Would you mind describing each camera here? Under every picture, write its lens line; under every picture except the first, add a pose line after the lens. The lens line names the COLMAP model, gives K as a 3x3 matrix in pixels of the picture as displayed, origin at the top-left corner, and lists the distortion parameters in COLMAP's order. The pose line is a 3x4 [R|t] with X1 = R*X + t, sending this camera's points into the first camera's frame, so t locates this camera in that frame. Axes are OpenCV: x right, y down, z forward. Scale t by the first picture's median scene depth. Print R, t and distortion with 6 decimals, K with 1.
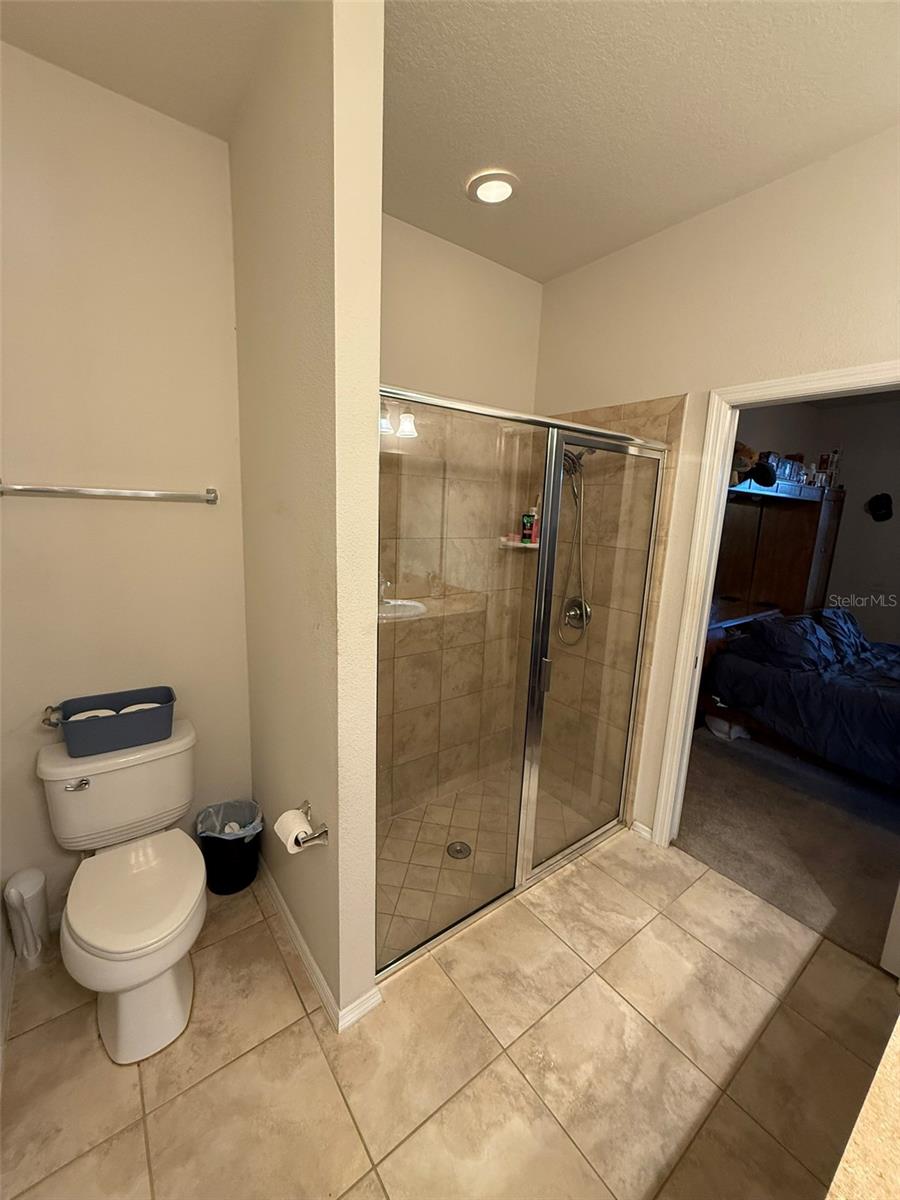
lens RADIAL K [[482.2, 0, 452.0], [0, 482.2, 600.0], [0, 0, 1]] dist [0.001753, 0.000226]
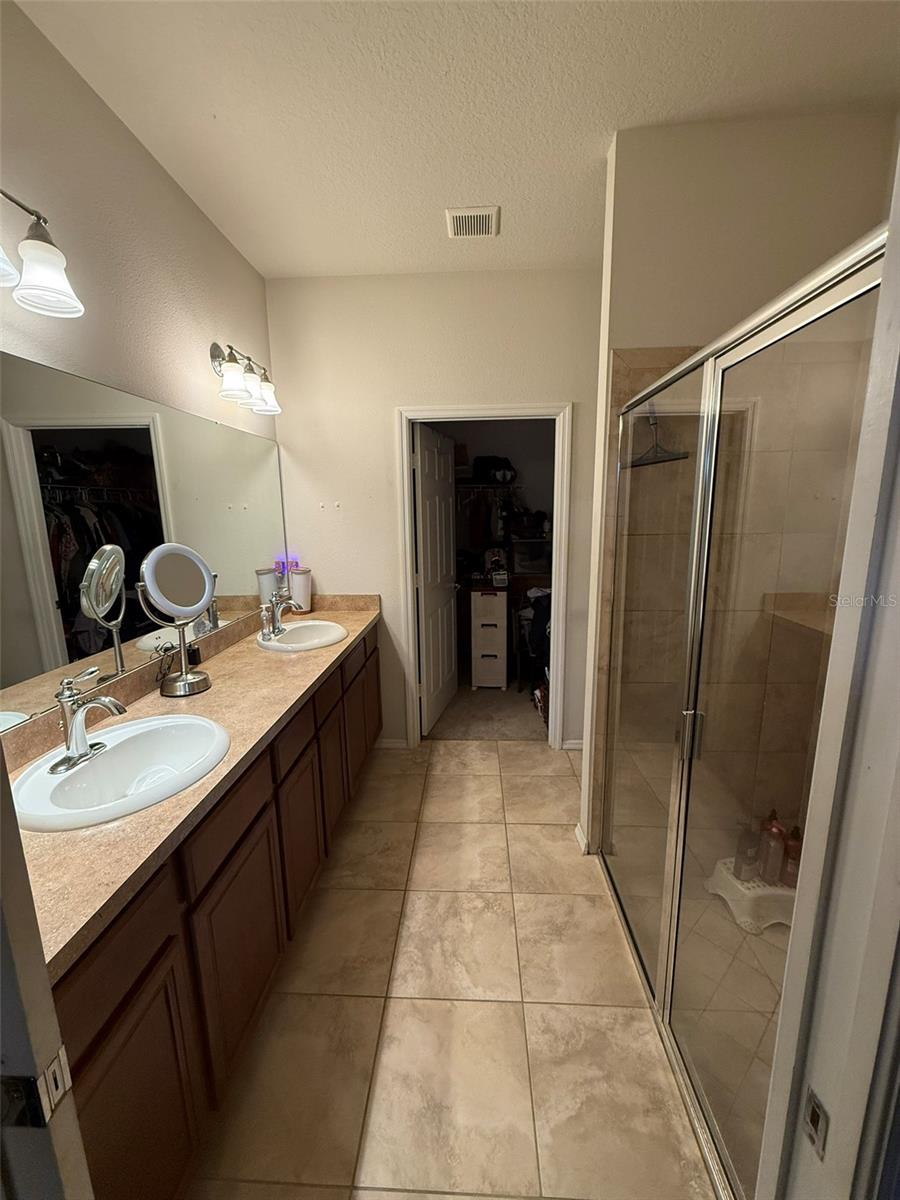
lens RADIAL K [[482.2, 0, 456.6], [0, 482.2, 599.0], [0, 0, 1]] dist [0.001753, 0.000226]
pose [[-0.639019, 0.112014, -0.760991, 1.167111], [-0.158732, 0.948841, 0.272956, -0.207440], [0.752634, 0.295218, -0.588547, 1.454257]]
